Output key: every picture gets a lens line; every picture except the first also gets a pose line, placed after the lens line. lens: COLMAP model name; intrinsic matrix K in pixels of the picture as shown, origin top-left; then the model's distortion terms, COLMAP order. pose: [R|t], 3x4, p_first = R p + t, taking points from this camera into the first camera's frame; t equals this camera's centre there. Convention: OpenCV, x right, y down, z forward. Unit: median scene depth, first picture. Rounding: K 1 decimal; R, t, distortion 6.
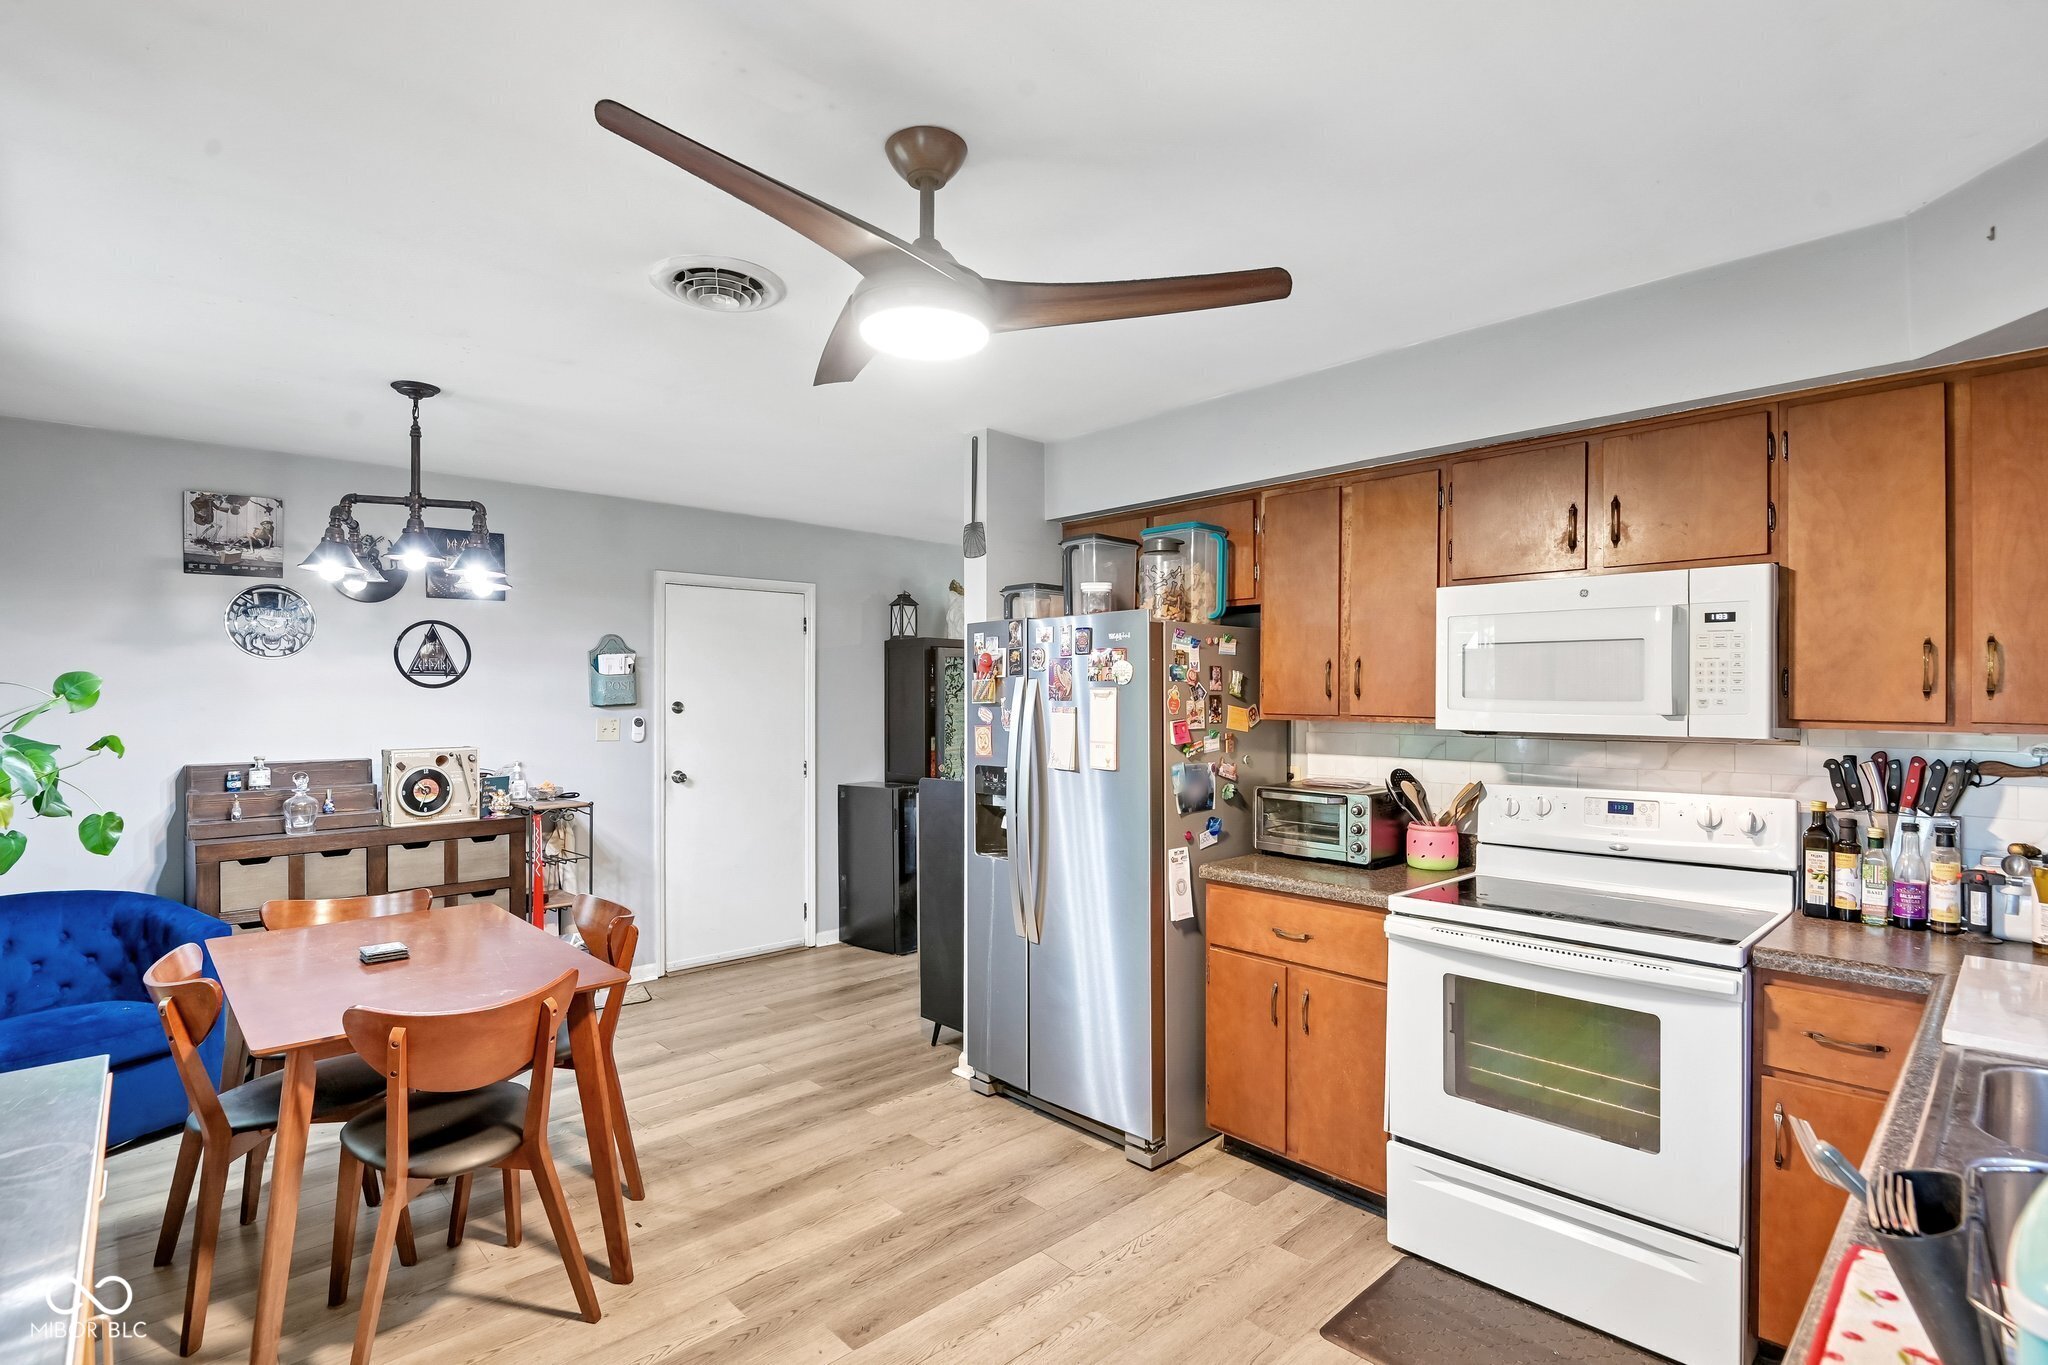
lens RADIAL K [[965.3, 0, 1015.1], [0, 965.3, 699.8], [0, 0, 1]] dist [-0.016041, -0.000571]
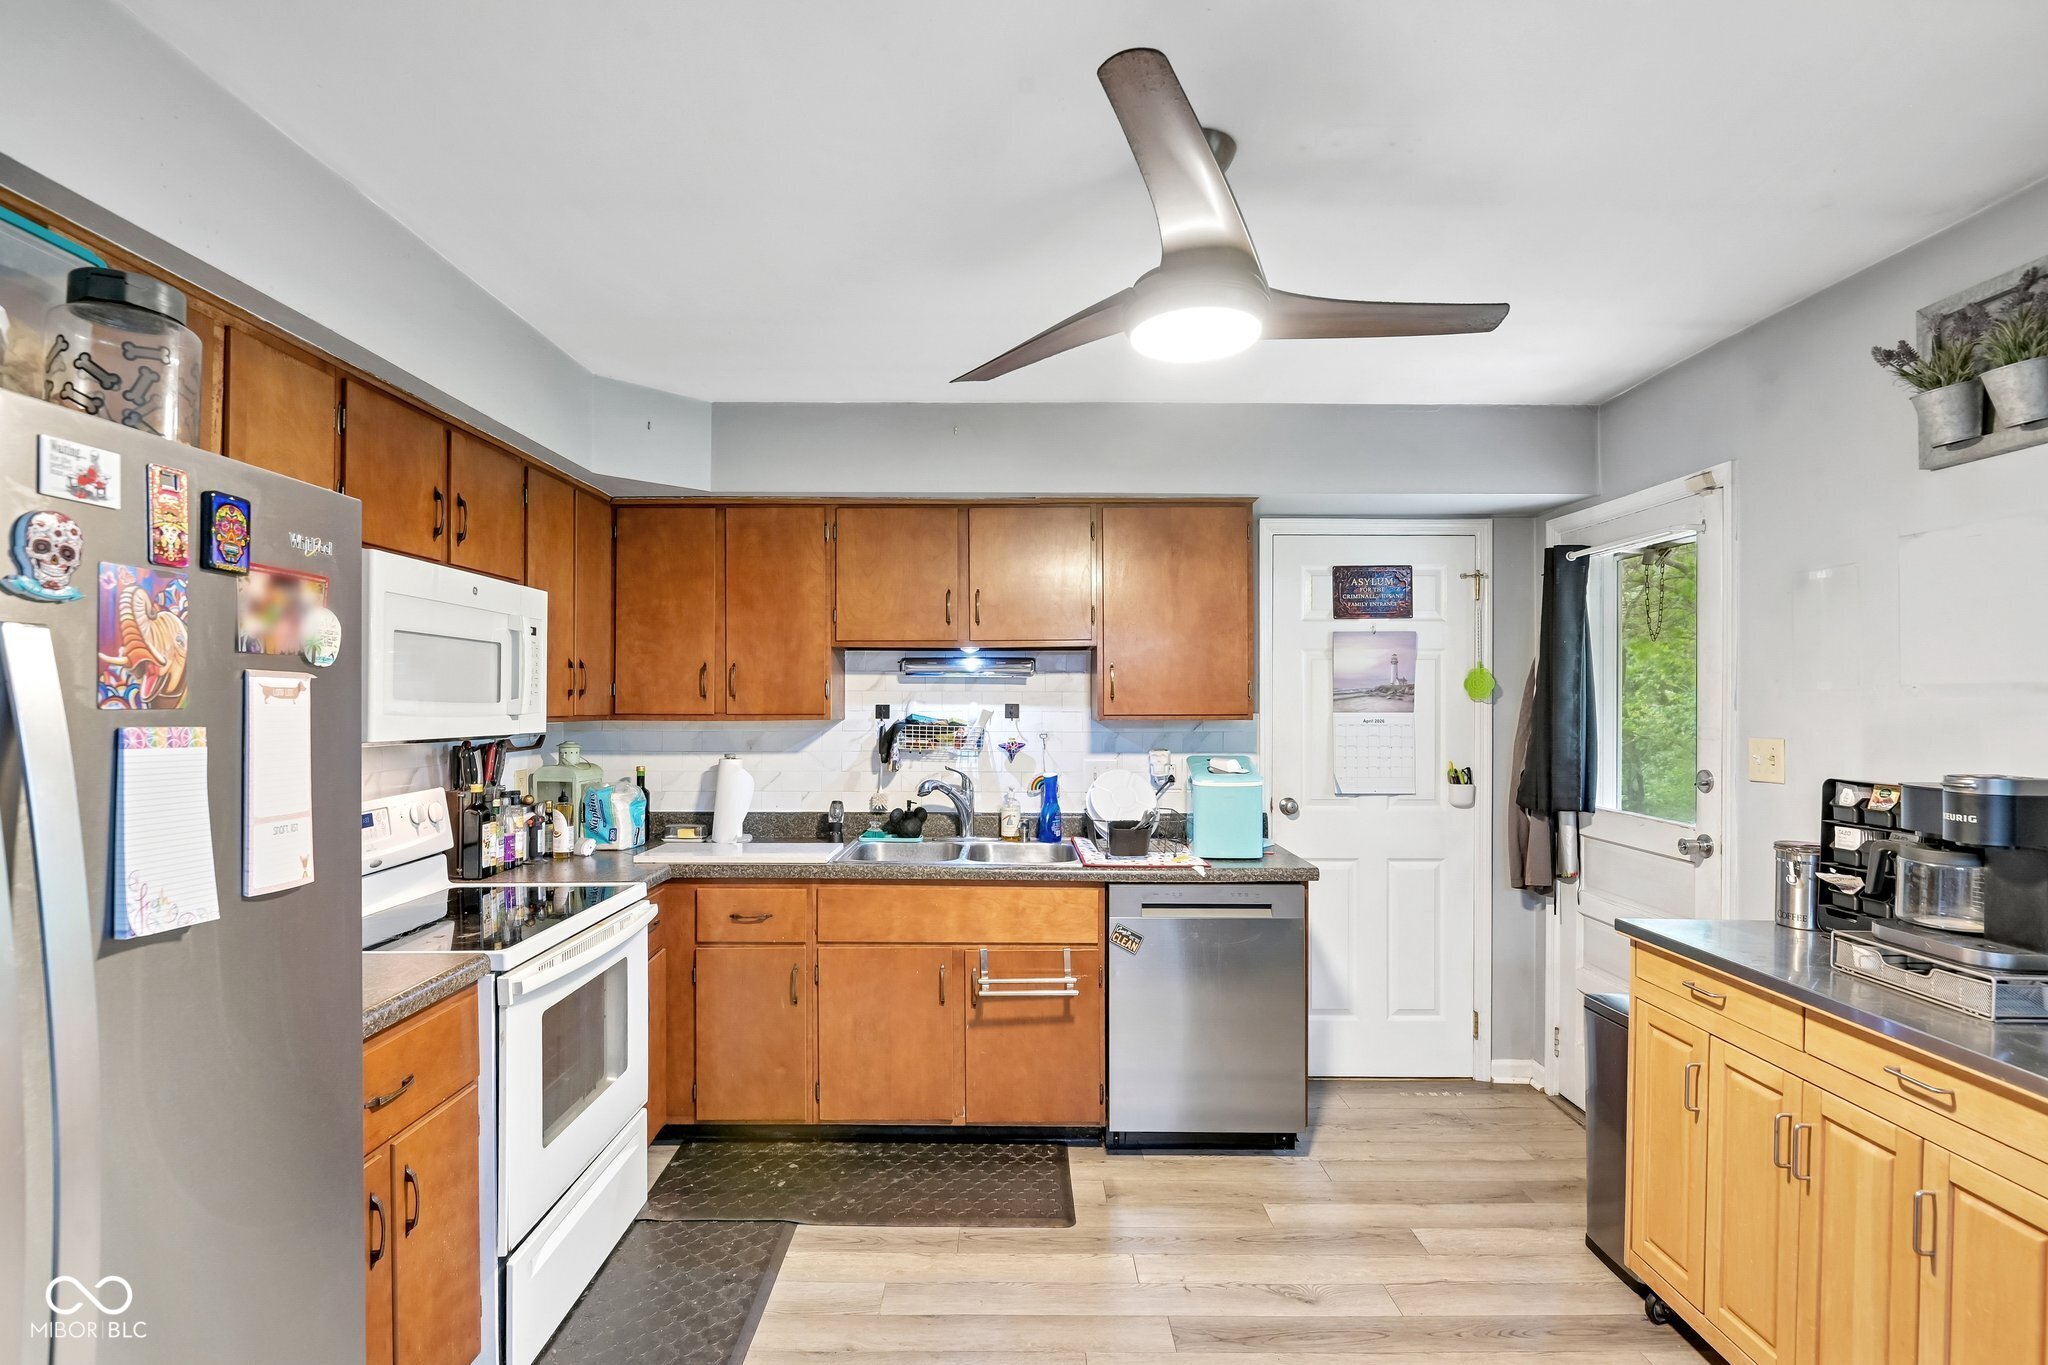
lens RADIAL K [[969.7, 0, 1027.0], [0, 969.7, 692.7], [0, 0, 1]] dist [-0.020300, -0.000523]
pose [[-0.740488, 0.002877, 0.672063, -0.435690], [-0.001929, 0.999978, -0.006405, -0.003178], [-0.672066, -0.006039, -0.740466, 1.247807]]
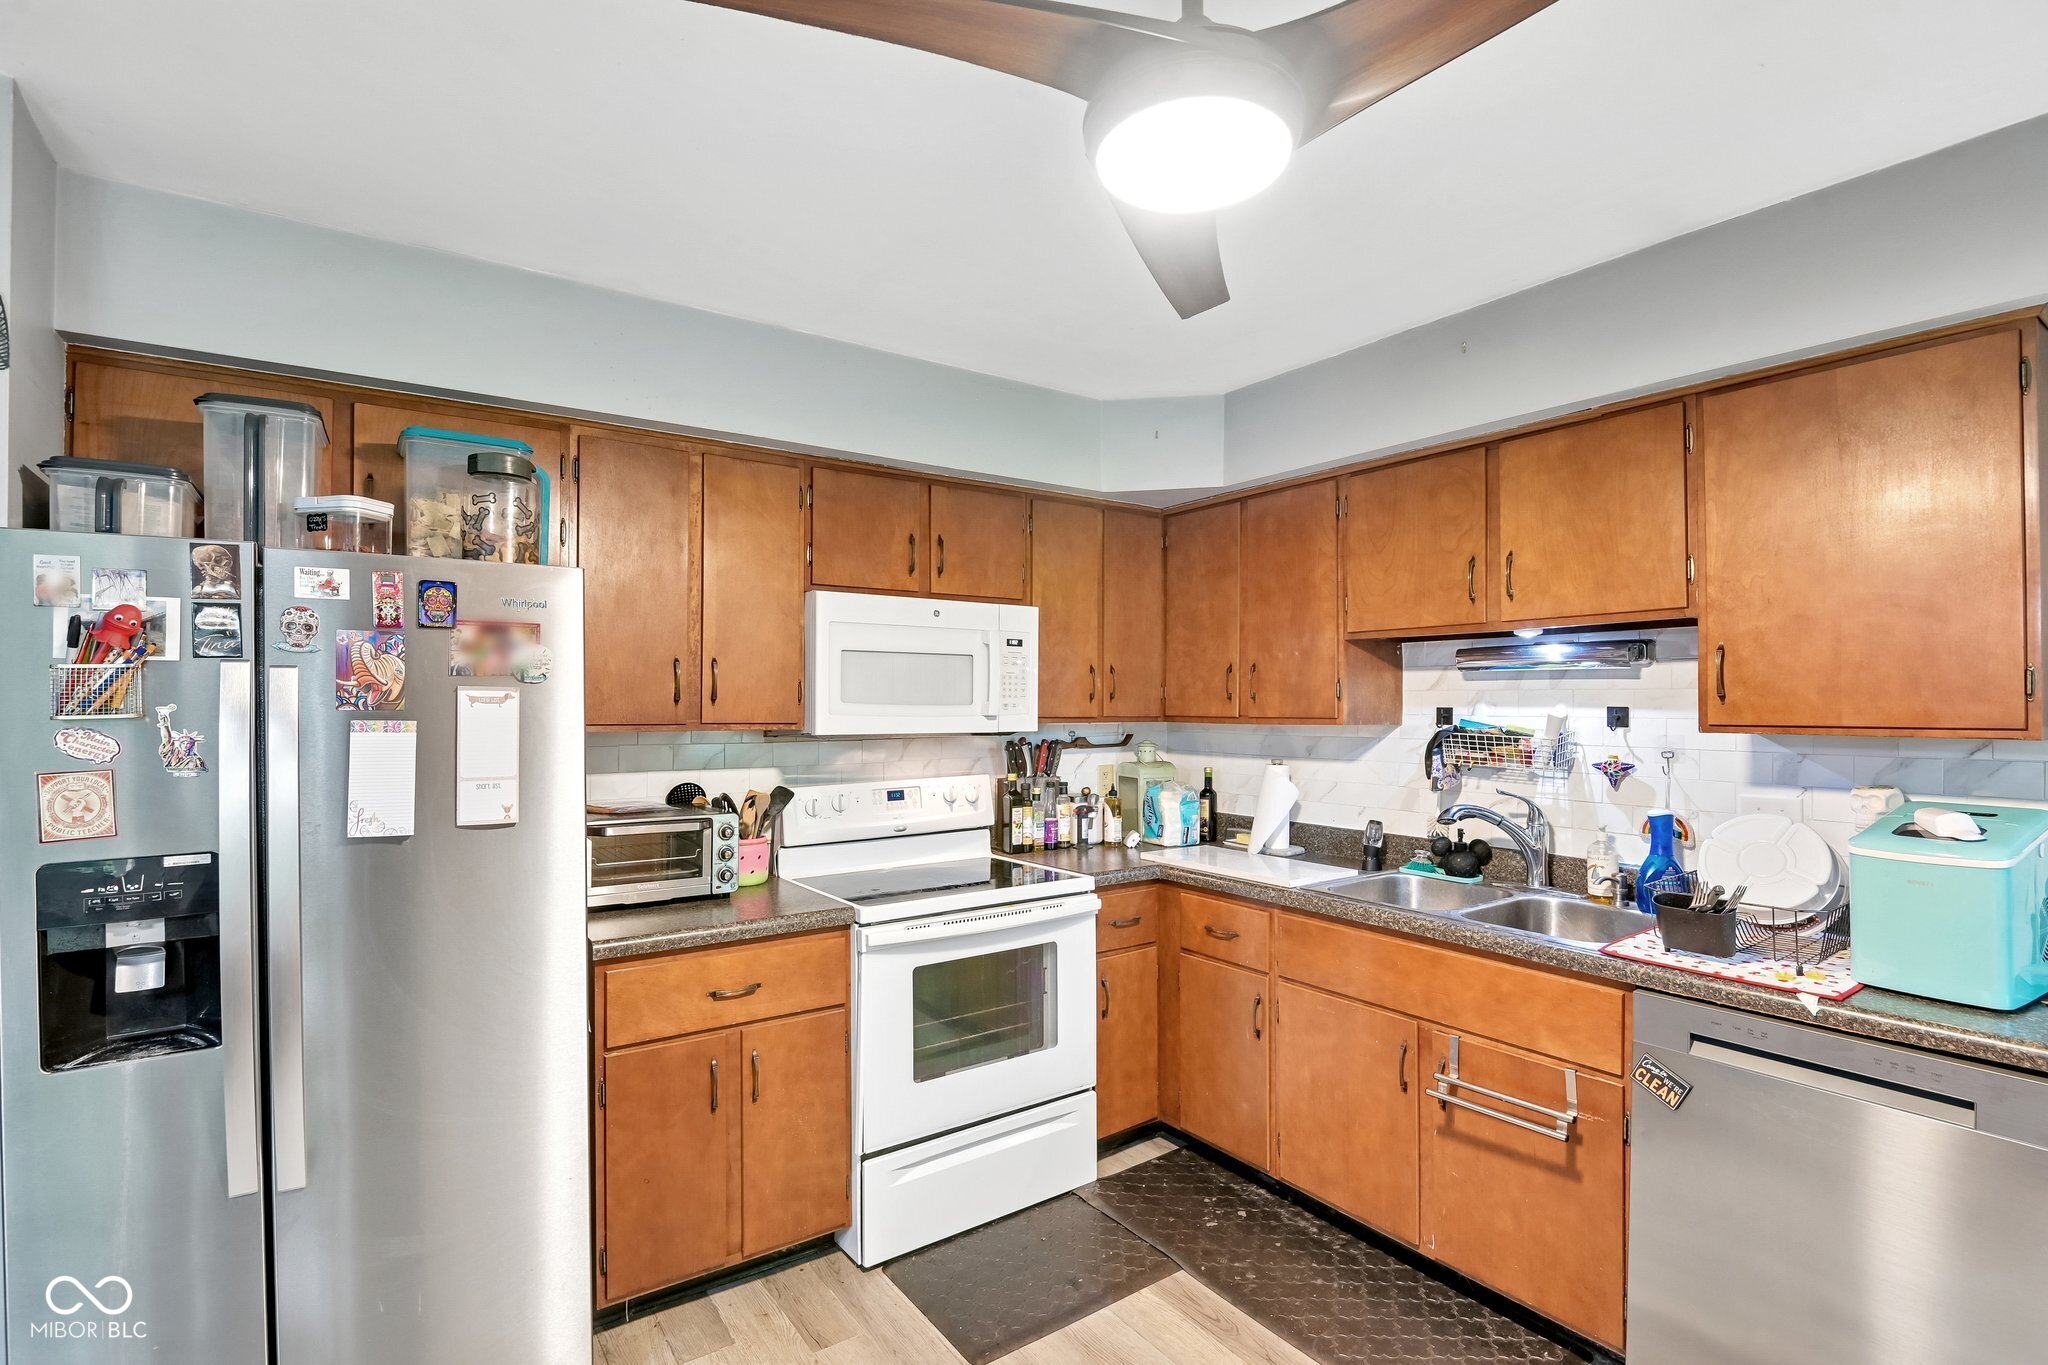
lens RADIAL K [[965.3, 0, 1015.1], [0, 965.3, 699.8], [0, 0, 1]] dist [-0.016041, -0.000571]
pose [[0.142367, -0.000057, 0.989814, -0.521936], [0.002611, 0.999997, -0.000318, -0.004260], [-0.989810, 0.002629, 0.142367, 0.683398]]
